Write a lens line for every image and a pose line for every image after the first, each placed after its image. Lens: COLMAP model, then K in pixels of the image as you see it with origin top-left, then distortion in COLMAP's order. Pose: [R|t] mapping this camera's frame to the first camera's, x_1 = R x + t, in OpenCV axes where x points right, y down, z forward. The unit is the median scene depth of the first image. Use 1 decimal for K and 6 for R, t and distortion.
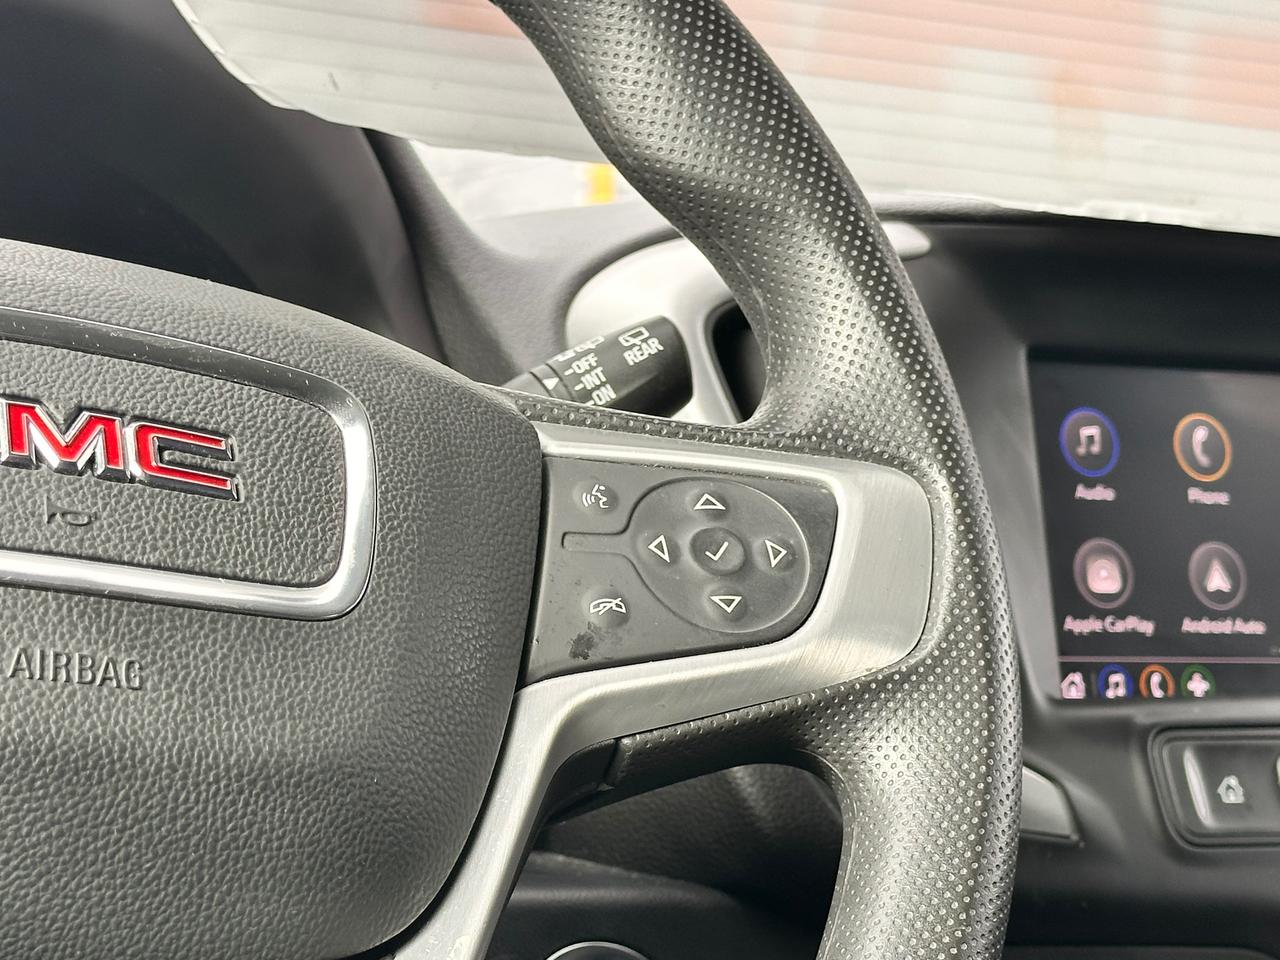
lens RADIAL K [[2913.3, 0, 640.2], [0, 2913.3, 484.5], [0, 0, 1]] dist [0.110067, 0.000000]
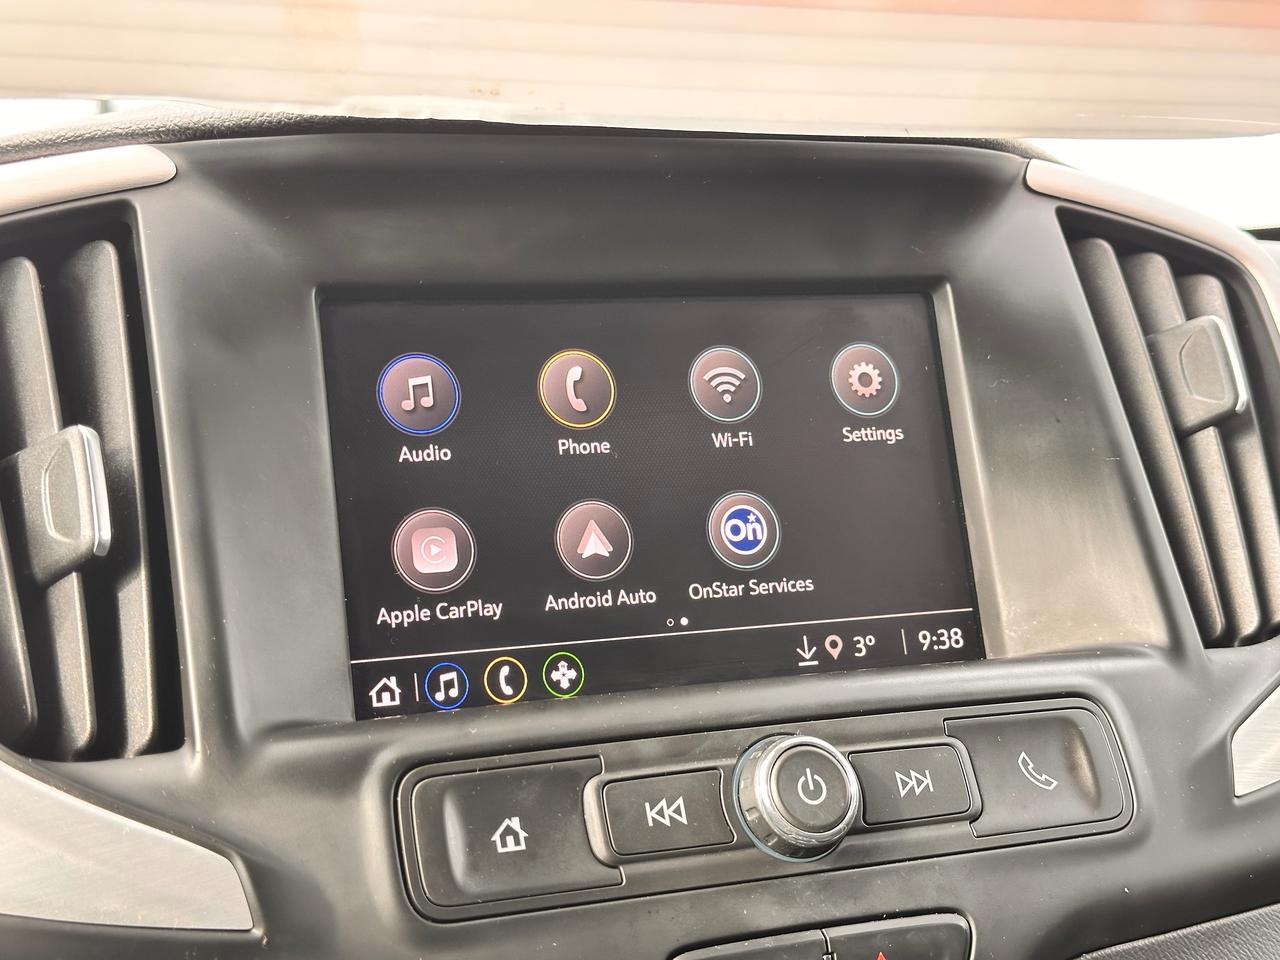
lens RADIAL K [[1795.8, 0, 627.4], [0, 1795.8, 473.0], [0, 0, 1]] dist [0.132002, 0.000000]
pose [[0.990486, -0.065693, -0.120918, 0.277408], [0.070298, 0.996939, 0.034215, -0.005381], [0.118300, -0.042390, 0.992073, 0.497455]]
